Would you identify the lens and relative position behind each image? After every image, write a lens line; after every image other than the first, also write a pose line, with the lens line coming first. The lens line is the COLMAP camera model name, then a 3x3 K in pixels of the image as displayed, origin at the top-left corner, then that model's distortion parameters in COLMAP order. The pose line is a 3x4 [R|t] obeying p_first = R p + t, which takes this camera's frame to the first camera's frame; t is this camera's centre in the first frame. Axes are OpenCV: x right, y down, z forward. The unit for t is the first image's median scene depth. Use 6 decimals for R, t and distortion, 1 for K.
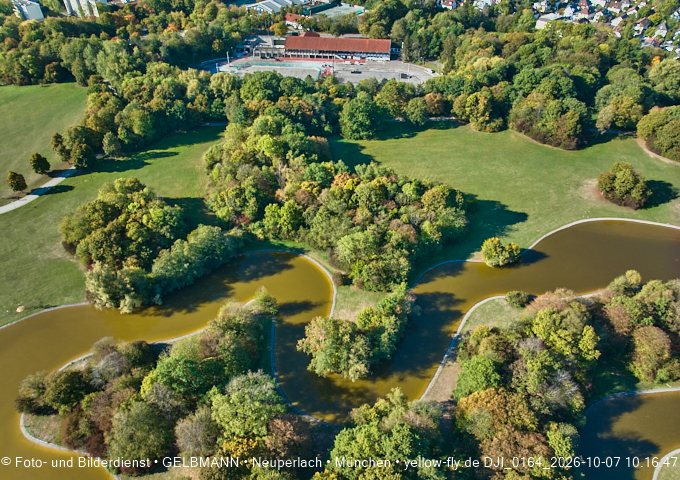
lens RADIAL K [[459.1, 0, 339.3], [0, 459.1, 245.9], [0, 0, 1]] dist [-0.050893, 0.019953]
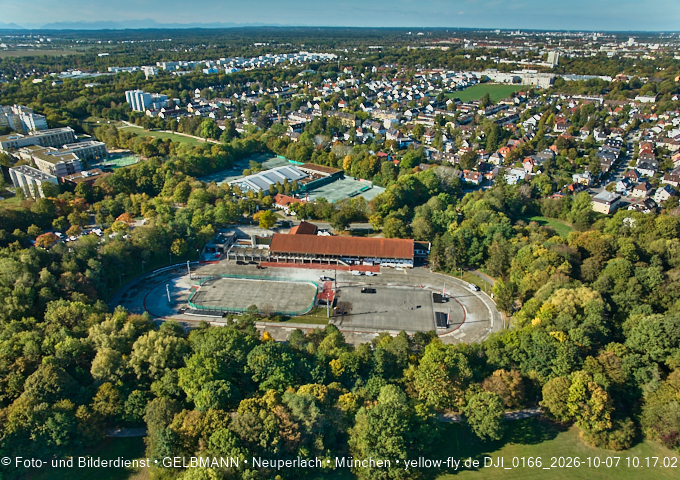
lens RADIAL K [[459.1, 0, 339.3], [0, 459.1, 245.9], [0, 0, 1]] dist [-0.050893, 0.019953]
pose [[0.999994, -0.003527, 0.000248, -0.007416], [0.003468, 0.964724, -0.263242, -0.247376], [0.000689, 0.263241, 0.964730, 0.284047]]
